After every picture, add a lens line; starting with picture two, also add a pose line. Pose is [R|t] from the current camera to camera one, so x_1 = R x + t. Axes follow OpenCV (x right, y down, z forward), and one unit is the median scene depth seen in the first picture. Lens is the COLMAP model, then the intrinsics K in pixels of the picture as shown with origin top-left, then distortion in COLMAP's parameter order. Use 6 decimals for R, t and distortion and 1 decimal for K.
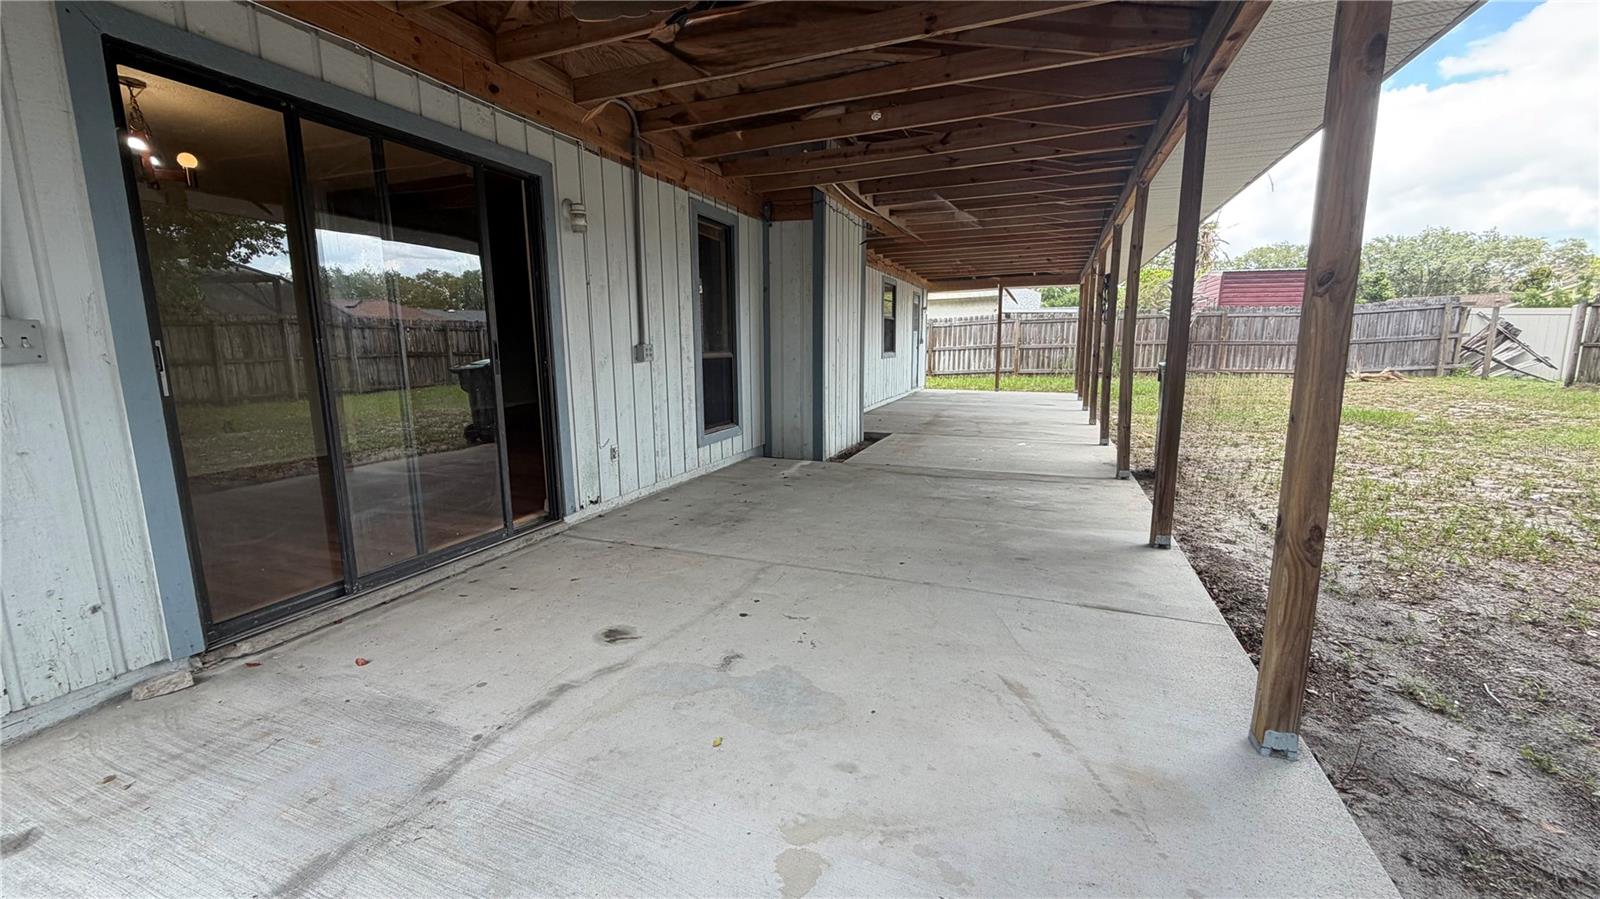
lens RADIAL K [[638.7, 0, 794.0], [0, 638.7, 448.3], [0, 0, 1]] dist [0.000114, -0.000155]
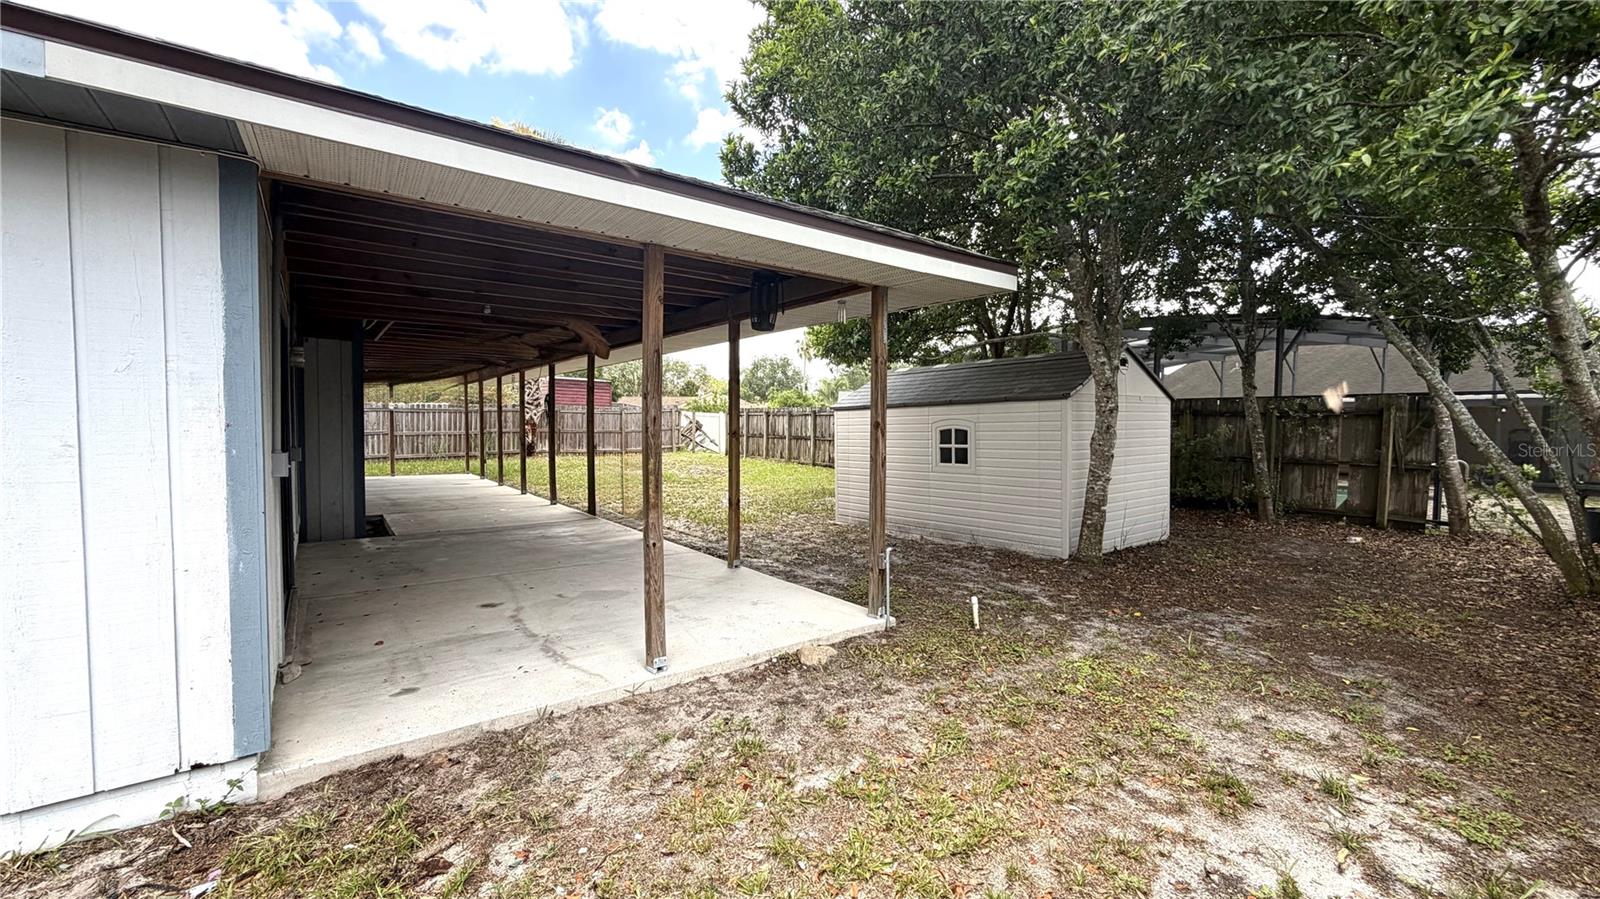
lens RADIAL K [[638.7, 0, 794.0], [0, 638.7, 448.3], [0, 0, 1]] dist [0.000114, -0.000155]
pose [[0.527619, -0.021701, 0.849204, -0.822986], [0.127272, 0.990410, -0.053766, 0.028151], [-0.839893, 0.136448, 0.525320, -0.480024]]
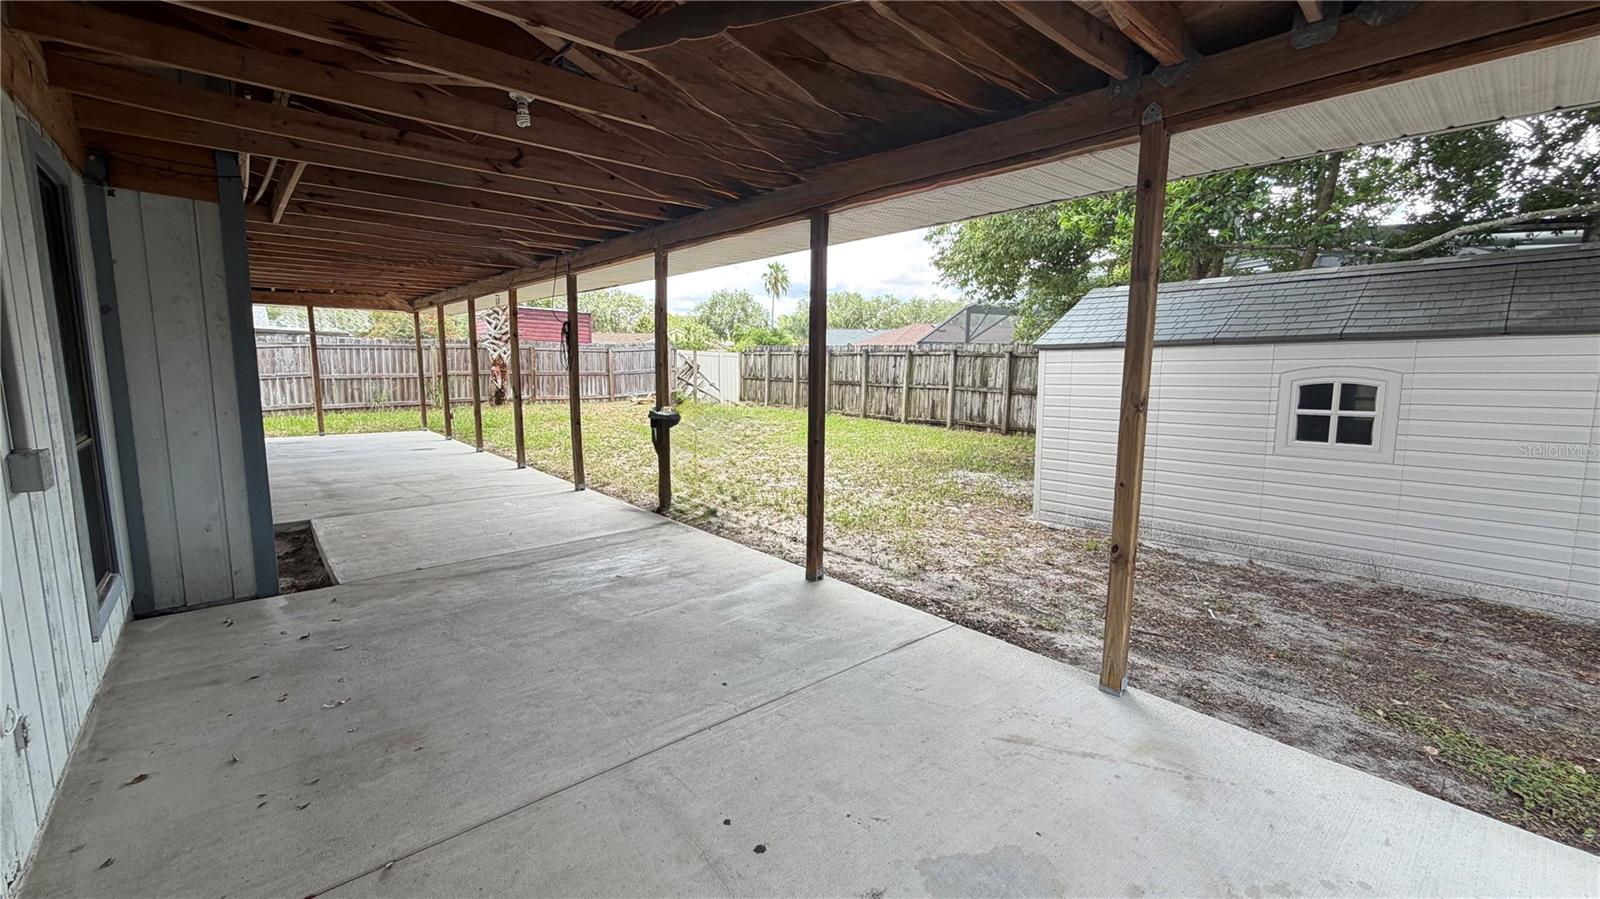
lens RADIAL K [[638.7, 0, 794.0], [0, 638.7, 448.3], [0, 0, 1]] dist [0.000114, -0.000155]
pose [[0.460722, -0.105154, 0.881293, -0.397284], [0.129967, 0.990246, 0.050210, -0.128135], [-0.877977, 0.091406, 0.469895, 0.377342]]
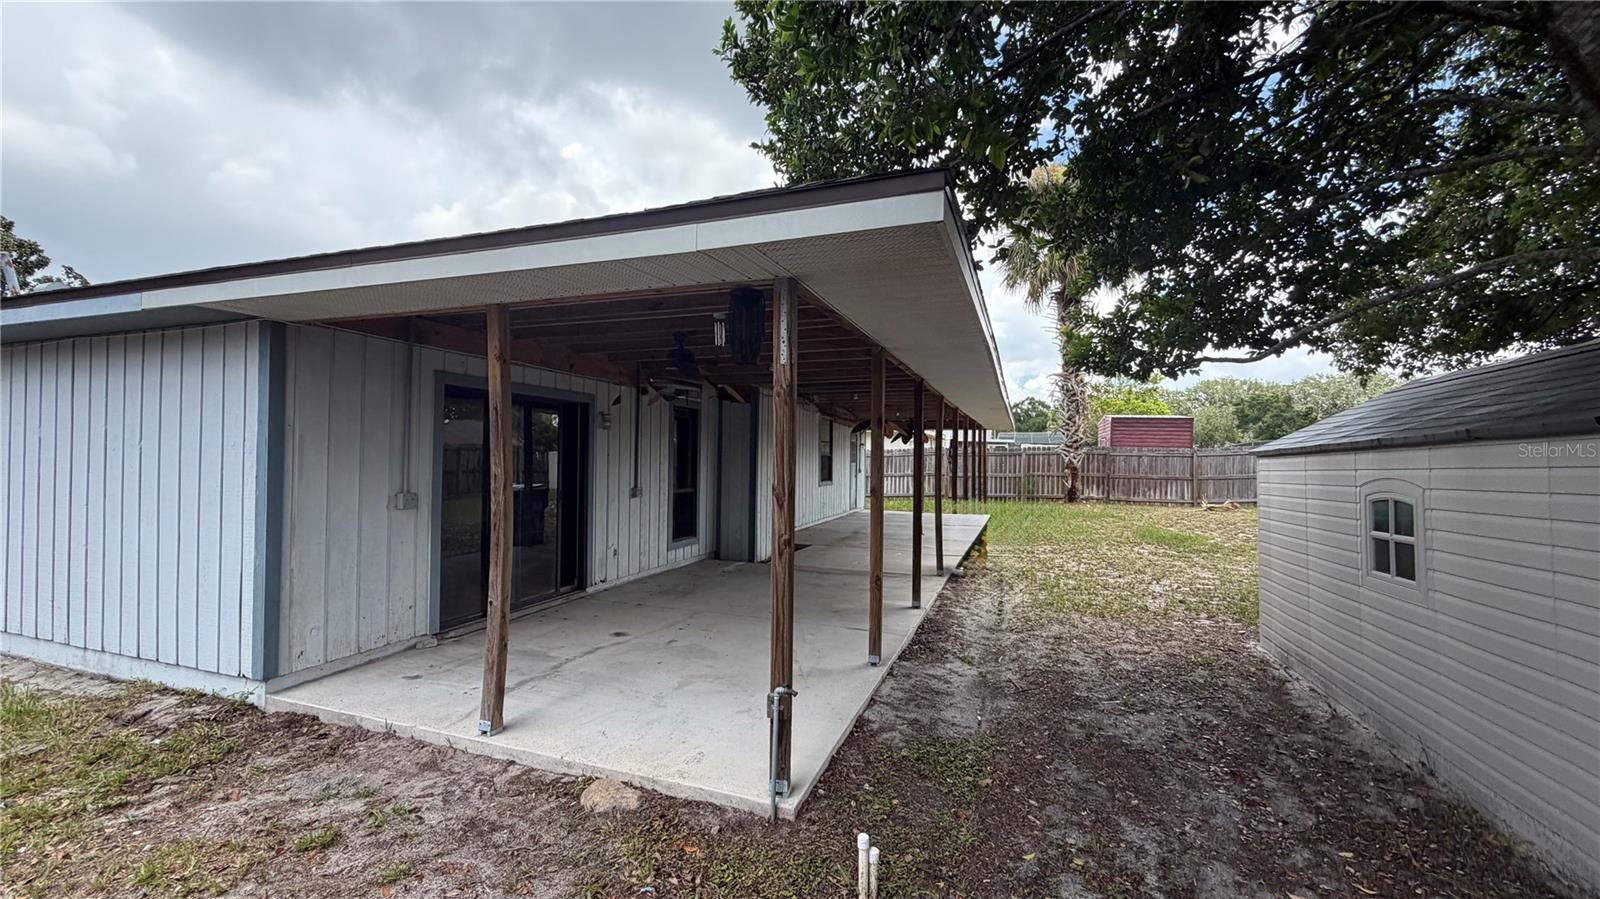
lens RADIAL K [[638.7, 0, 794.0], [0, 638.7, 448.3], [0, 0, 1]] dist [0.000114, -0.000155]
pose [[0.999470, 0.020676, 0.025144, 0.141136], [-0.015927, 0.984223, -0.176213, 0.027349], [-0.028391, 0.175719, 0.984031, -0.727782]]
